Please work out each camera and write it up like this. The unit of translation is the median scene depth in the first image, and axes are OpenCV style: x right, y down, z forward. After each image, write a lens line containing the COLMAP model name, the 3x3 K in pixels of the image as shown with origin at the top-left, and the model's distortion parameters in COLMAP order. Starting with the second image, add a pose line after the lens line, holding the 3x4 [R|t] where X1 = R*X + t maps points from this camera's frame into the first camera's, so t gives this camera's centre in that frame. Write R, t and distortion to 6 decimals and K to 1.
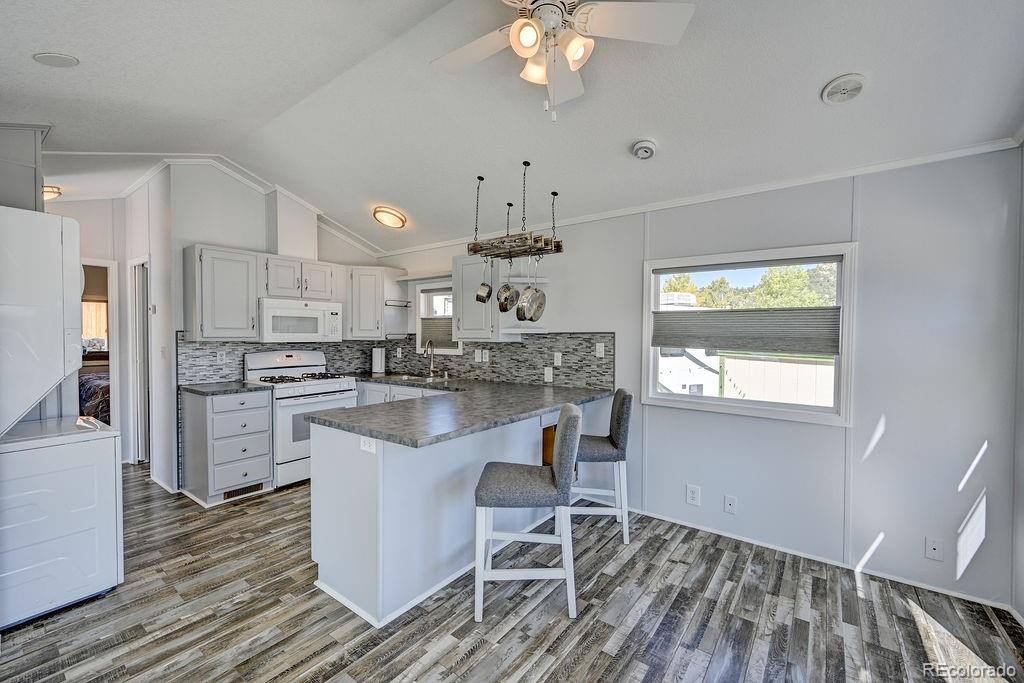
lens RADIAL K [[419.5, 0, 513.7], [0, 419.5, 342.5], [0, 0, 1]] dist [0.011012, -0.000041]
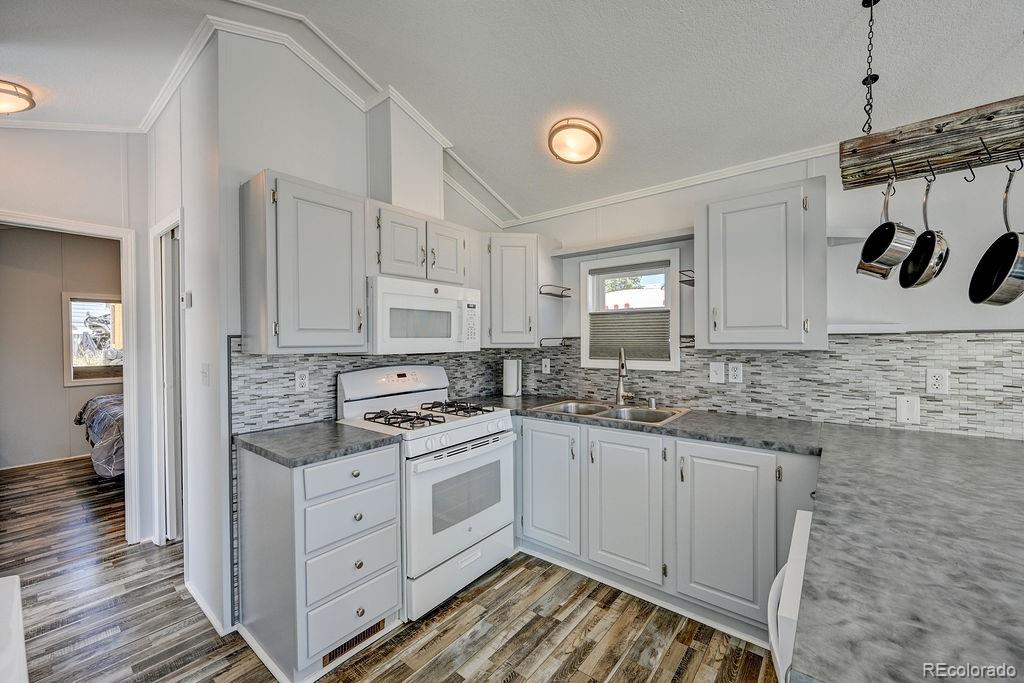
lens RADIAL K [[401.9, 0, 517.9], [0, 401.9, 343.0], [0, 0, 1]] dist [0.000845, 0.000723]
pose [[0.999725, -0.010010, -0.021213, -0.377811], [0.009780, 0.999893, -0.010919, -0.007571], [0.021320, 0.010708, 0.999715, 0.445809]]
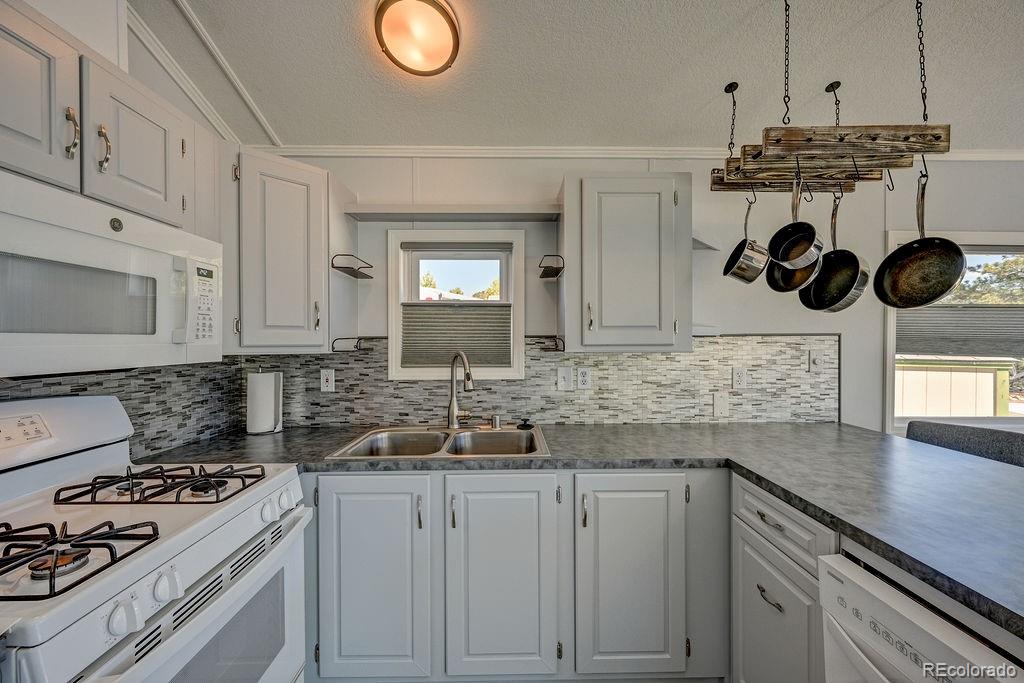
lens RADIAL K [[401.9, 0, 512.5], [0, 401.9, 342.7], [0, 0, 1]] dist [0.000845, 0.000723]
pose [[0.792308, -0.009535, 0.610046, -0.467835], [0.016140, 0.999856, -0.005335, -0.012393], [-0.609907, 0.014073, 0.792348, 0.681974]]
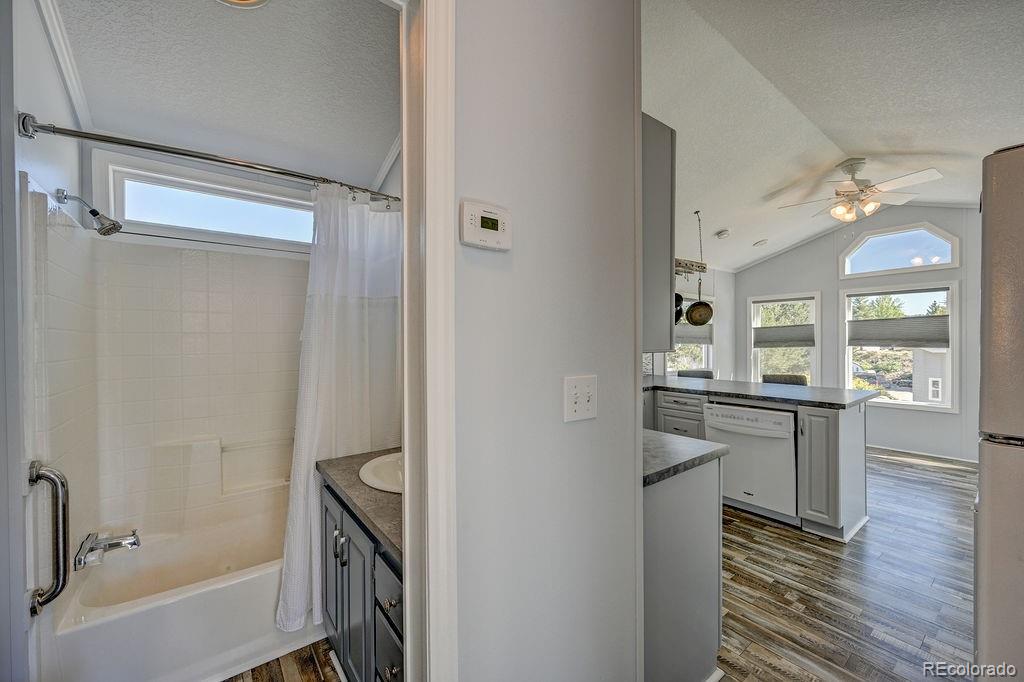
lens RADIAL K [[401.9, 0, 508.9], [0, 401.9, 342.4], [0, 0, 1]] dist [0.000845, 0.000723]
pose [[0.274271, -0.000753, 0.961652, -1.055764], [0.023827, 0.999698, -0.006013, -0.003582], [-0.961357, 0.024562, 0.274206, 0.924490]]
